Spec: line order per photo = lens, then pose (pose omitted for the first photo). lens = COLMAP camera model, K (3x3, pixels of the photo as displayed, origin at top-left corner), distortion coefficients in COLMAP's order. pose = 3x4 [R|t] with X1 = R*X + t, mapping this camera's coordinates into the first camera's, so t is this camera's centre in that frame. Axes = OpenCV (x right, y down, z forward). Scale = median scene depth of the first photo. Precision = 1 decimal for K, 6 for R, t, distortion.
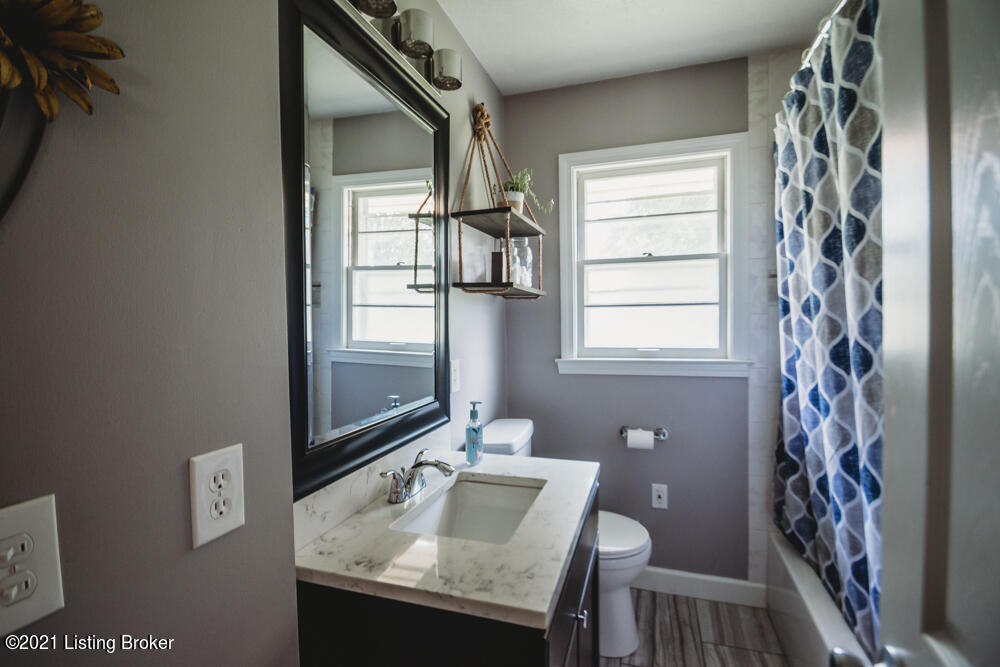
lens RADIAL K [[439.2, 0, 510.5], [0, 439.2, 332.3], [0, 0, 1]] dist [0.015720, -0.021604]
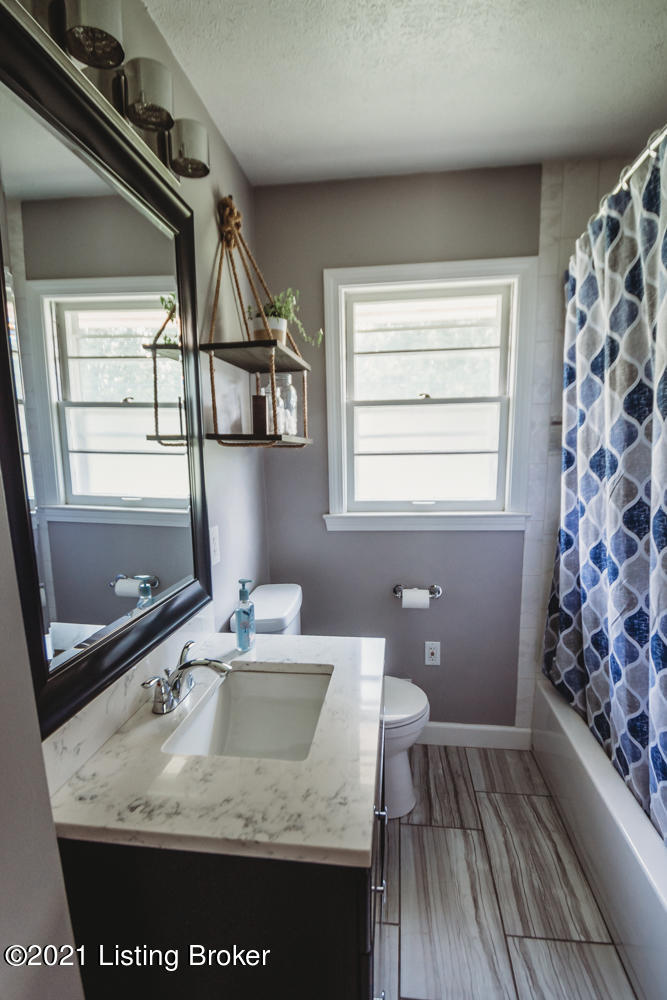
lens RADIAL K [[472.9, 0, 333.8], [0, 472.9, 533.1], [0, 0, 1]] dist [0.017290, -0.025980]
pose [[0.984698, -0.037375, 0.170216, -0.053812], [0.012242, 0.989154, 0.146369, -0.055892], [-0.173841, -0.142045, 0.974476, 0.072498]]
